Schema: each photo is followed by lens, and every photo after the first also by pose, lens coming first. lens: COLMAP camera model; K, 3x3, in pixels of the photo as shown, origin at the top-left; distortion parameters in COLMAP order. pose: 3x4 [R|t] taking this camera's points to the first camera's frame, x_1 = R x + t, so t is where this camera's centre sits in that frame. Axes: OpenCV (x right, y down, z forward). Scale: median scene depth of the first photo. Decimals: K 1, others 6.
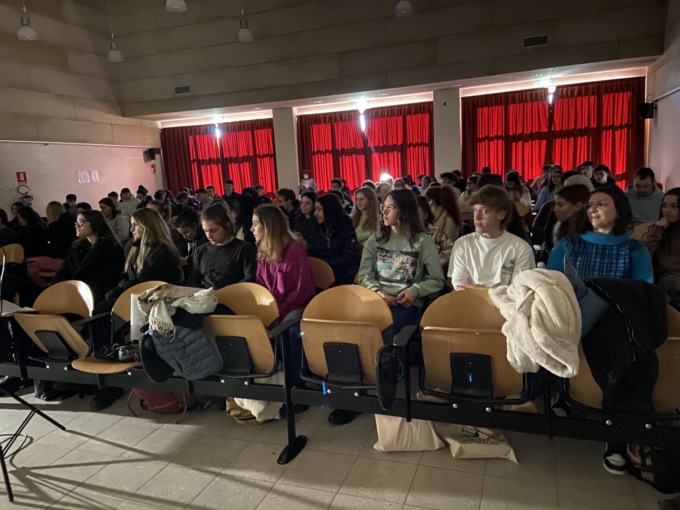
lens RADIAL K [[513.6, 0, 337.8], [0, 513.6, 244.3], [0, 0, 1]] dist [0.147528, -0.159739]
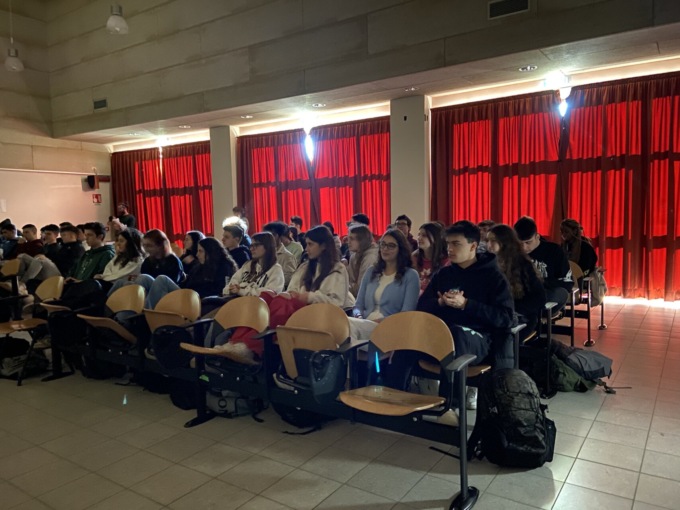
lens RADIAL K [[513.6, 0, 337.8], [0, 513.6, 244.3], [0, 0, 1]] dist [0.147528, -0.159739]
pose [[0.967103, 0.053855, -0.248620, 0.295439], [-0.069824, 0.995994, -0.055856, -0.063189], [0.244616, 0.071378, 0.966989, 0.339580]]
